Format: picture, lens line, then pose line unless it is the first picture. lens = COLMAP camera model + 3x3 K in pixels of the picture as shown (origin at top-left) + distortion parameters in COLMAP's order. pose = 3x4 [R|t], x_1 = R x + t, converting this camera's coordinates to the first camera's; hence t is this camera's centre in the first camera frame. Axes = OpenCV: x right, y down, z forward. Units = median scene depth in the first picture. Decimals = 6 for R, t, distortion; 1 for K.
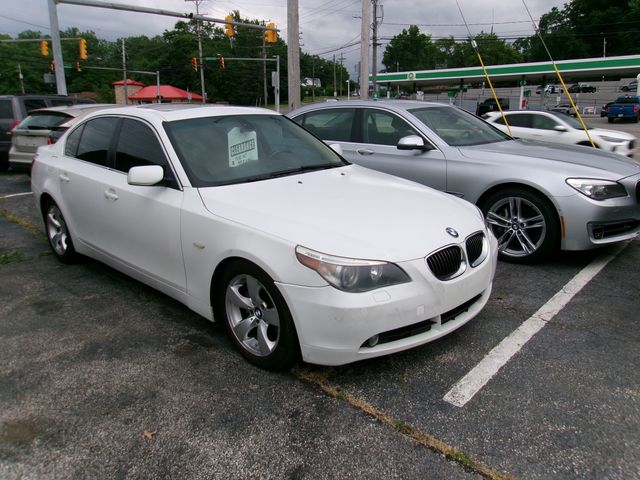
lens RADIAL K [[495.8, 0, 321.5], [0, 495.8, 242.3], [0, 0, 1]] dist [-0.007308, 0.019115]
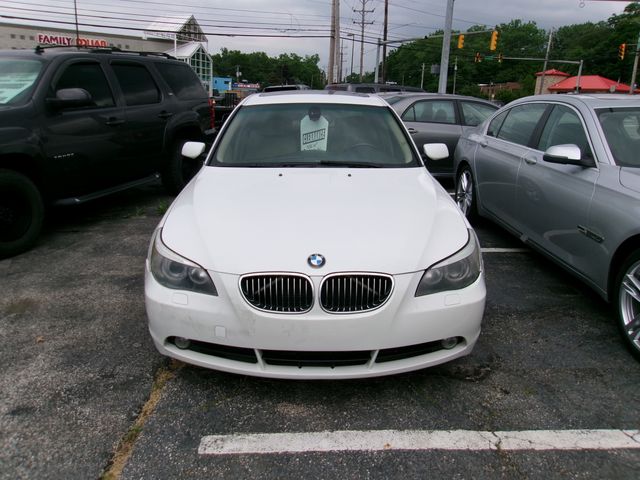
lens RADIAL K [[495.8, 0, 321.6], [0, 495.8, 235.7], [0, 0, 1]] dist [-0.007308, 0.019115]
pose [[0.685540, 0.224030, -0.692709, 0.496129], [-0.220454, 0.970686, 0.095757, -0.082953], [0.693855, 0.087065, 0.714832, 0.272504]]
